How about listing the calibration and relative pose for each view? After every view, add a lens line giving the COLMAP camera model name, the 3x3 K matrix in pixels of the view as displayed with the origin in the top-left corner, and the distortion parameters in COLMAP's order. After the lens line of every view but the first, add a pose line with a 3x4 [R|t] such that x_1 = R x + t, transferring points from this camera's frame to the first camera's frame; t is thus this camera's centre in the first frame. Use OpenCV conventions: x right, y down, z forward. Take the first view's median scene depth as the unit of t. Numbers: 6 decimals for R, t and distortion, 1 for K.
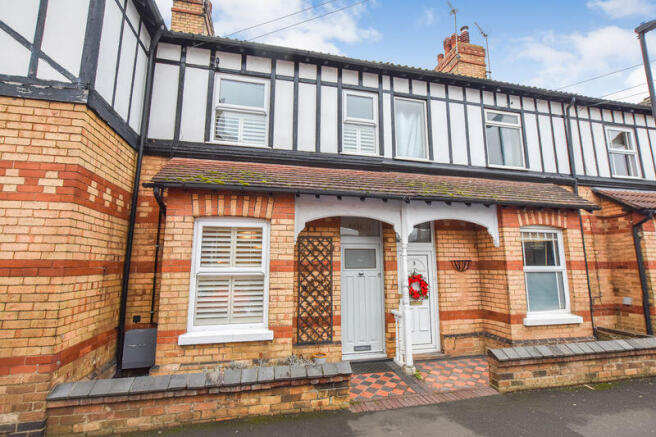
lens RADIAL K [[298.4, 0, 329.0], [0, 298.4, 217.9], [0, 0, 1]] dist [-0.008289, 0.000849]
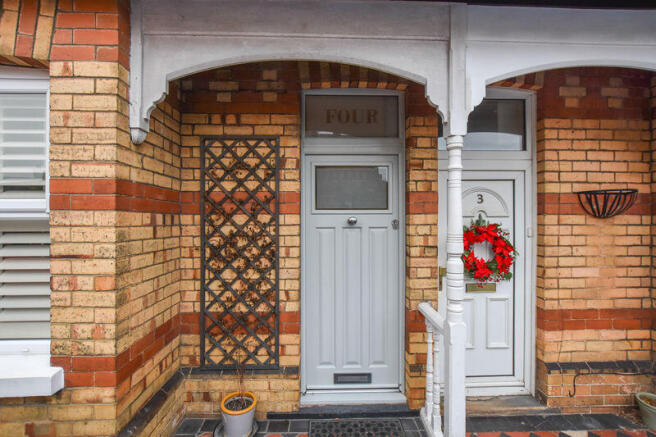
lens RADIAL K [[298.4, 0, 329.0], [0, 298.4, 217.9], [0, 0, 1]] dist [-0.008289, 0.000849]
pose [[0.982909, 0.003245, -0.184064, 0.162637], [0.025442, 0.987856, 0.153275, 0.118071], [0.182326, -0.155338, 0.970890, 0.586247]]
